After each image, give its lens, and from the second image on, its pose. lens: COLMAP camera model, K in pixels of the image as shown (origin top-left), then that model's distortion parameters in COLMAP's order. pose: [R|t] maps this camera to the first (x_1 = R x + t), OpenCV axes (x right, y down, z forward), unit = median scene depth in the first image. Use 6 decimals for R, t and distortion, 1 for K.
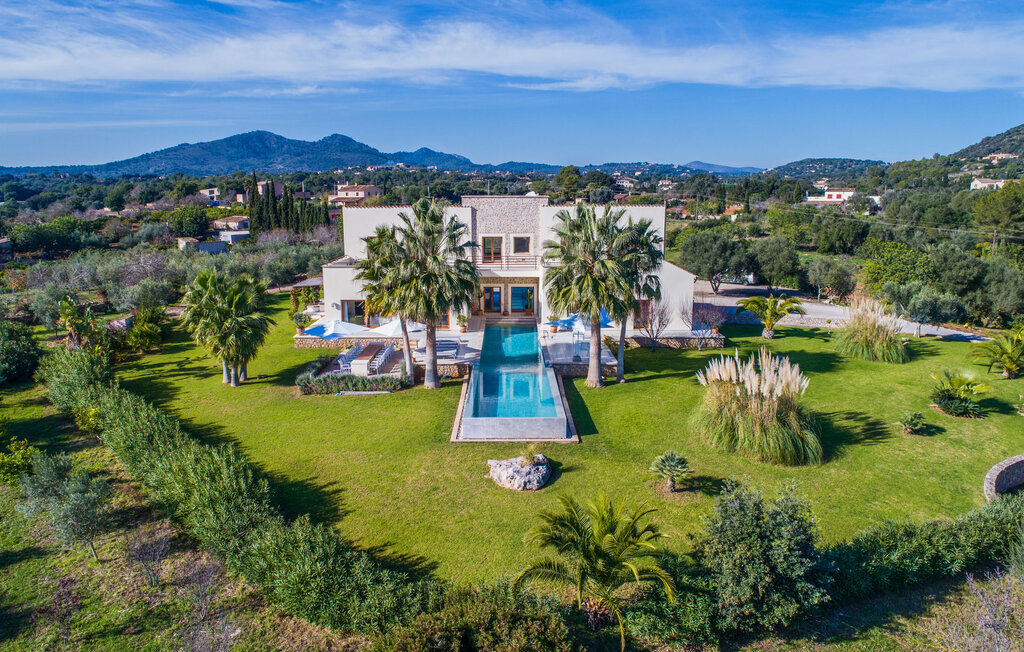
lens RADIAL K [[686.1, 0, 521.7], [0, 686.1, 318.8], [0, 0, 1]] dist [-0.001698, 0.004624]
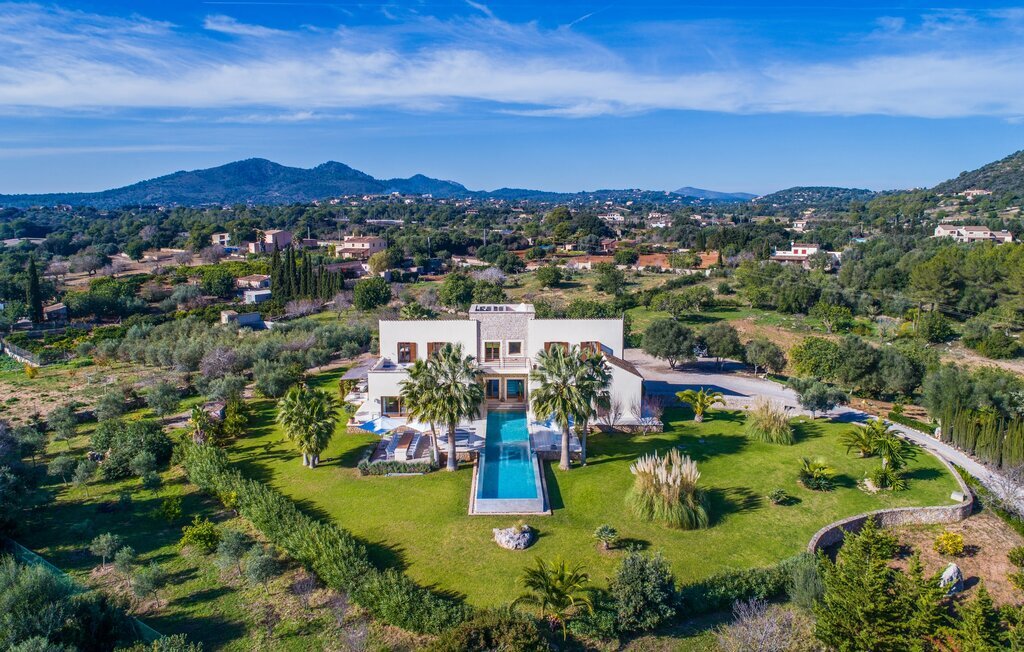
lens RADIAL K [[686.1, 0, 528.3], [0, 686.1, 318.6], [0, 0, 1]] dist [-0.001698, 0.004624]
pose [[0.999813, 0.002776, 0.019160, 0.000368], [-0.002104, 0.999386, -0.034987, -0.133587], [-0.019246, 0.034940, 0.999204, -0.360133]]
